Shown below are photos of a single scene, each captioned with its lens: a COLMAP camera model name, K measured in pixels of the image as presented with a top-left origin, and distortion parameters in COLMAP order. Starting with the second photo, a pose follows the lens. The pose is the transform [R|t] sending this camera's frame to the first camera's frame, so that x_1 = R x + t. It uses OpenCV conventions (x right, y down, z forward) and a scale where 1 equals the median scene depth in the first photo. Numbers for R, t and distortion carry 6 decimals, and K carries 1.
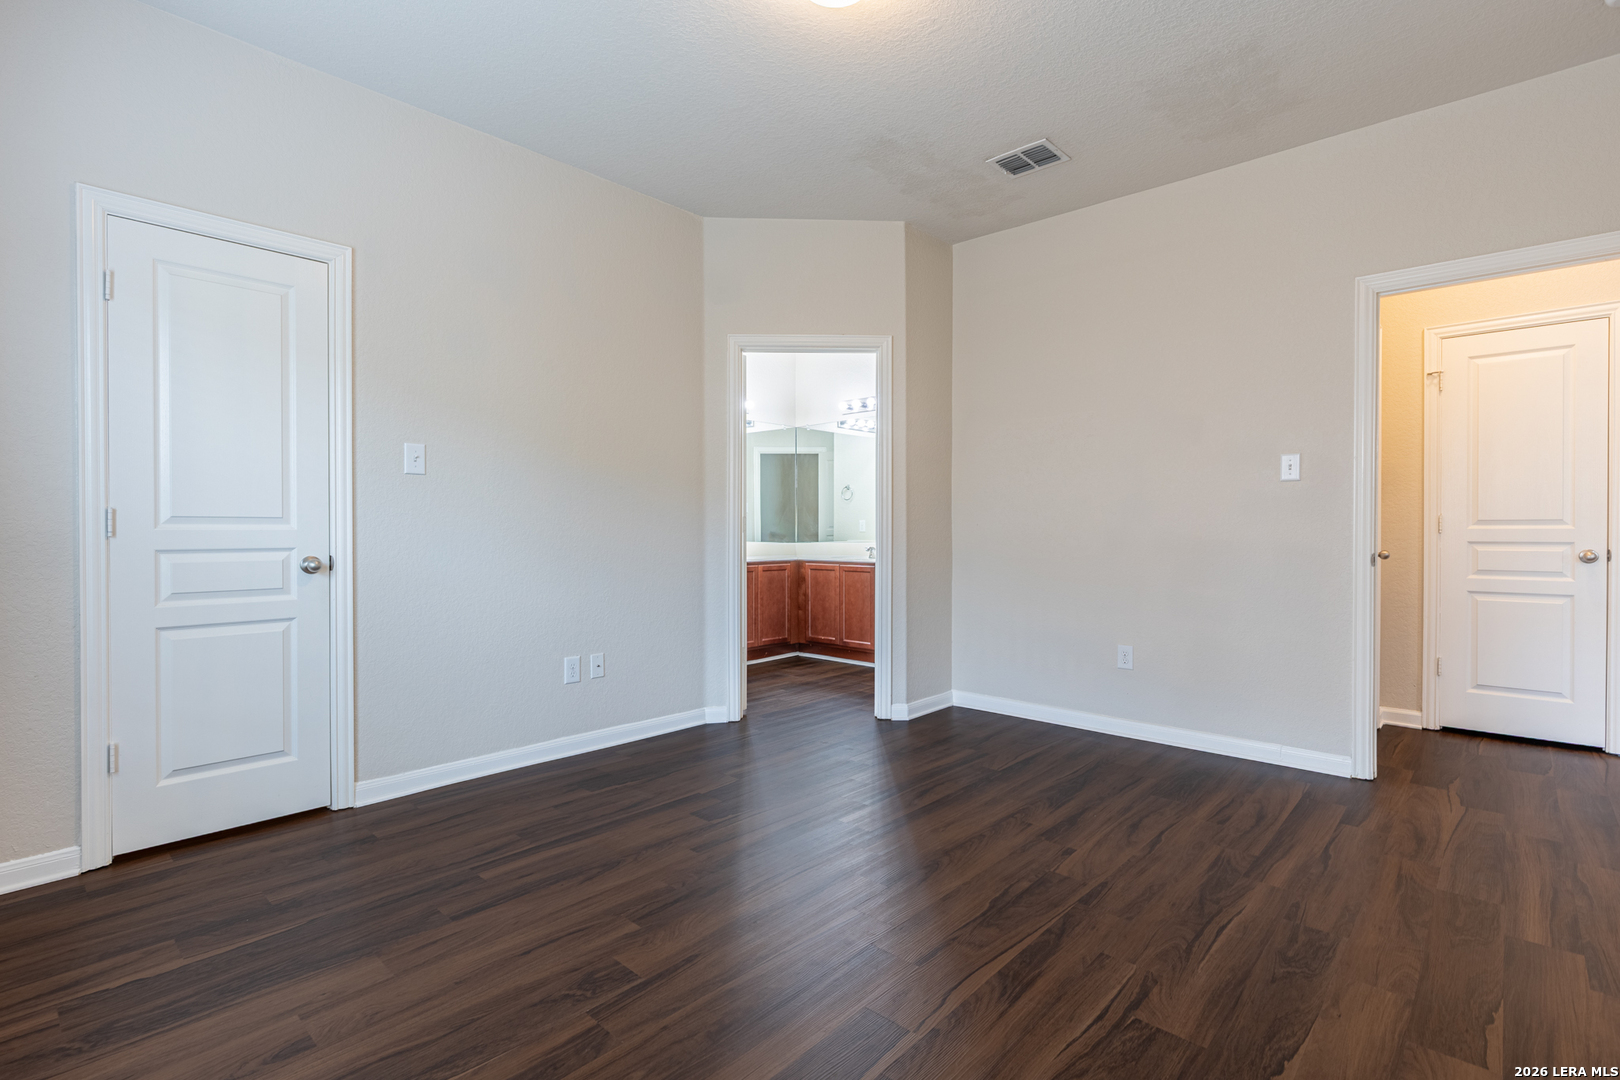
lens RADIAL K [[774.4, 0, 810.0], [0, 774.4, 540.0], [0, 0, 1]] dist [0.000712, 0.000321]
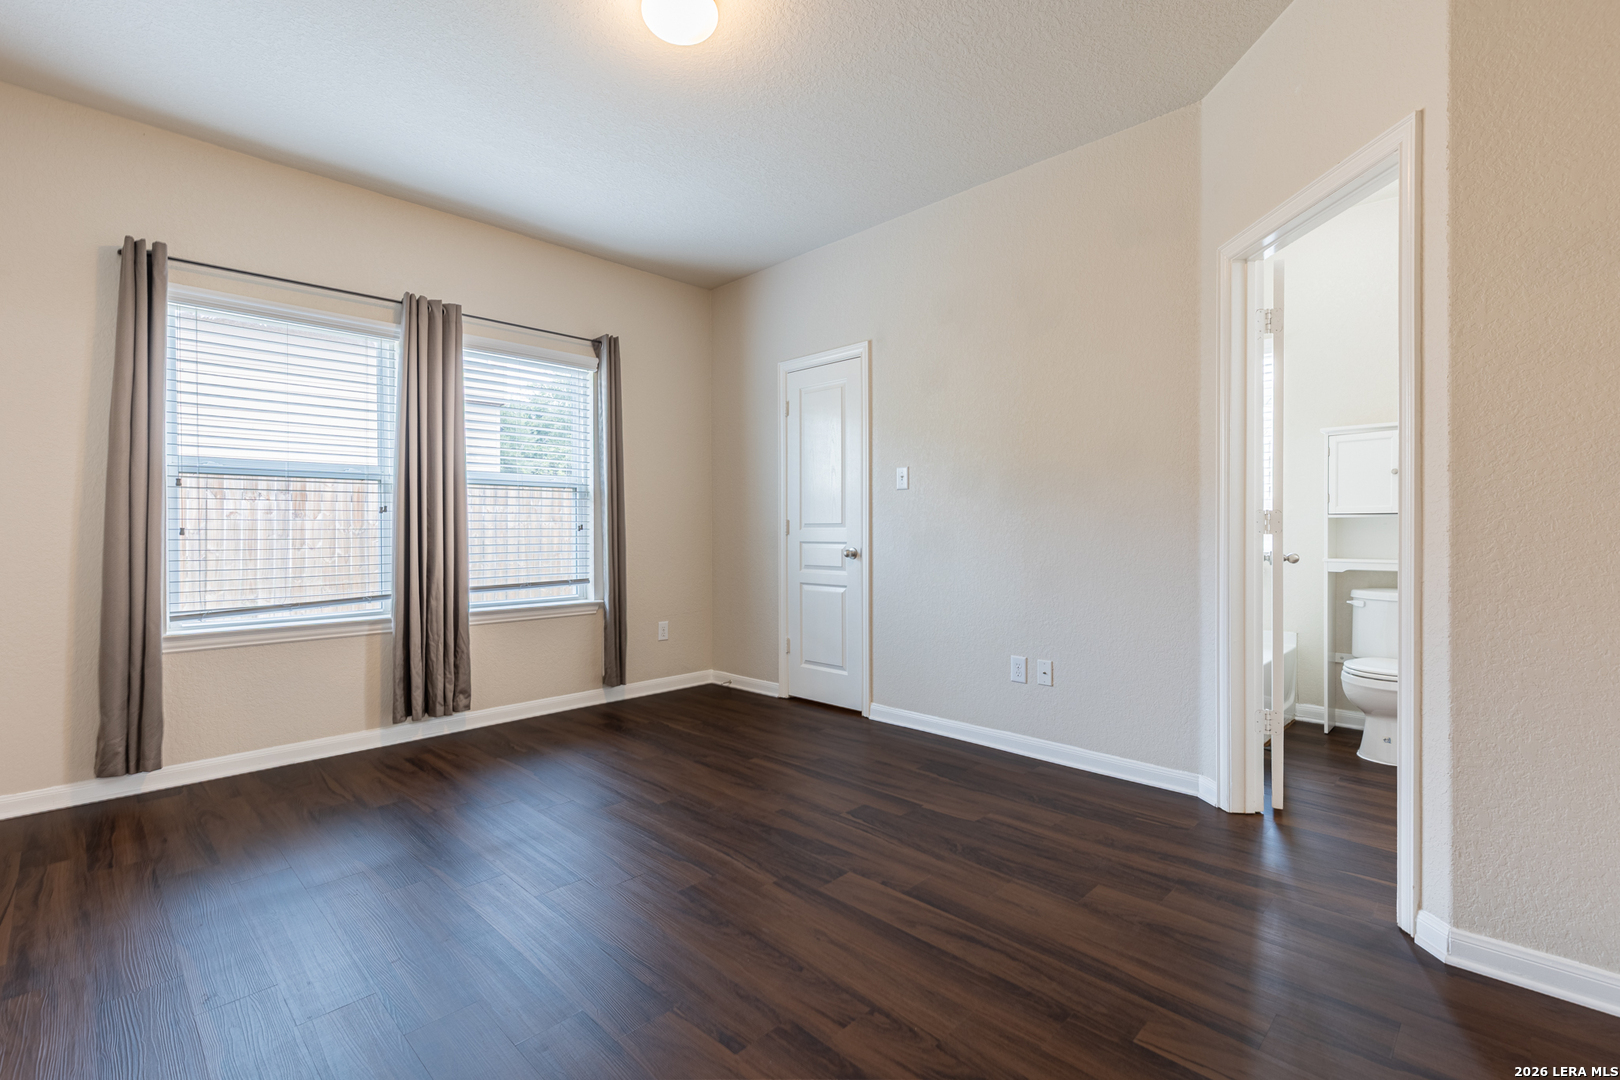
lens RADIAL K [[727.6, 0, 814.2], [0, 727.6, 535.9], [0, 0, 1]] dist [0.007313, -0.000782]
pose [[-0.039402, 0.007735, -0.999194, 0.789712], [-0.011760, 0.999897, 0.008204, -0.013398], [0.999154, 0.012074, -0.039307, 0.931106]]
